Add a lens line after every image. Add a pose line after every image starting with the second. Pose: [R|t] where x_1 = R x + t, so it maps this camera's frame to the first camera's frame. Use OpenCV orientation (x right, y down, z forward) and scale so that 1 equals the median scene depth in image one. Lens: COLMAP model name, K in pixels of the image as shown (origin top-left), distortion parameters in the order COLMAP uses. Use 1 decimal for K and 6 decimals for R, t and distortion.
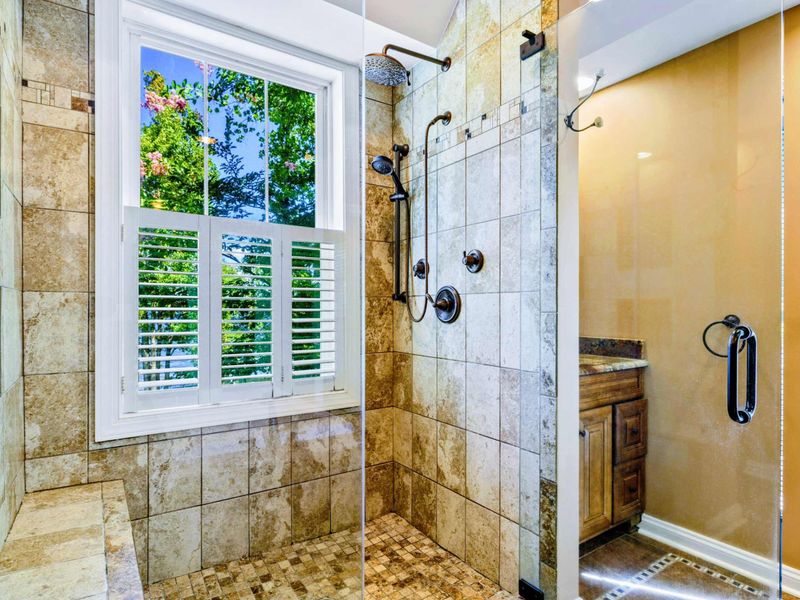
lens RADIAL K [[453.0, 0, 401.0], [0, 453.0, 307.5], [0, 0, 1]] dist [-0.004844, 0.000699]
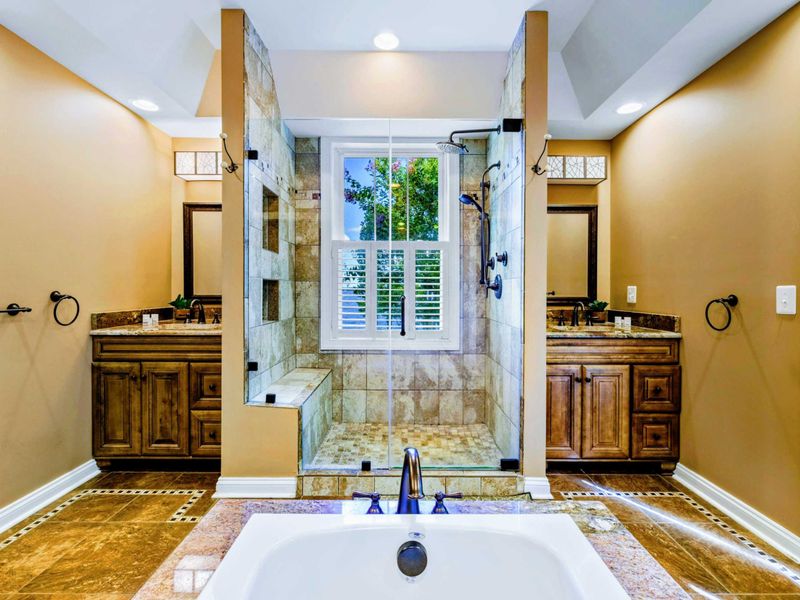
lens RADIAL K [[398.7, 0, 401.4], [0, 398.7, 293.1], [0, 0, 1]] dist [0.001908, -0.000606]
pose [[0.828271, 0.006296, -0.560293, 0.574884], [-0.002441, 0.999968, 0.007627, 0.006155], [0.560323, -0.004949, 0.828259, -0.299908]]
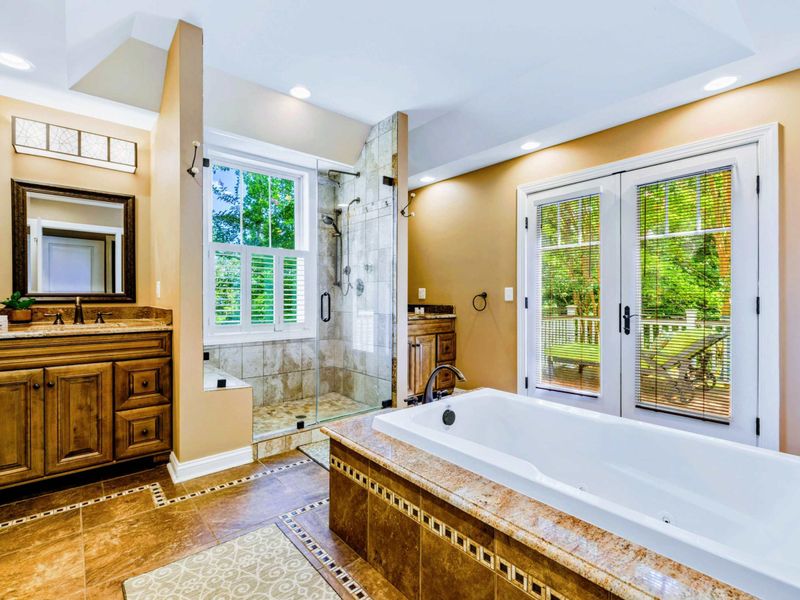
lens RADIAL K [[379.2, 0, 400.6], [0, 379.2, 298.5], [0, 0, 1]] dist [-0.003513, -0.000195]
pose [[0.993266, 0.001449, 0.115843, 0.091991], [-0.002063, 0.999984, 0.005175, 0.035964], [-0.115834, -0.005379, 0.993254, -0.797272]]
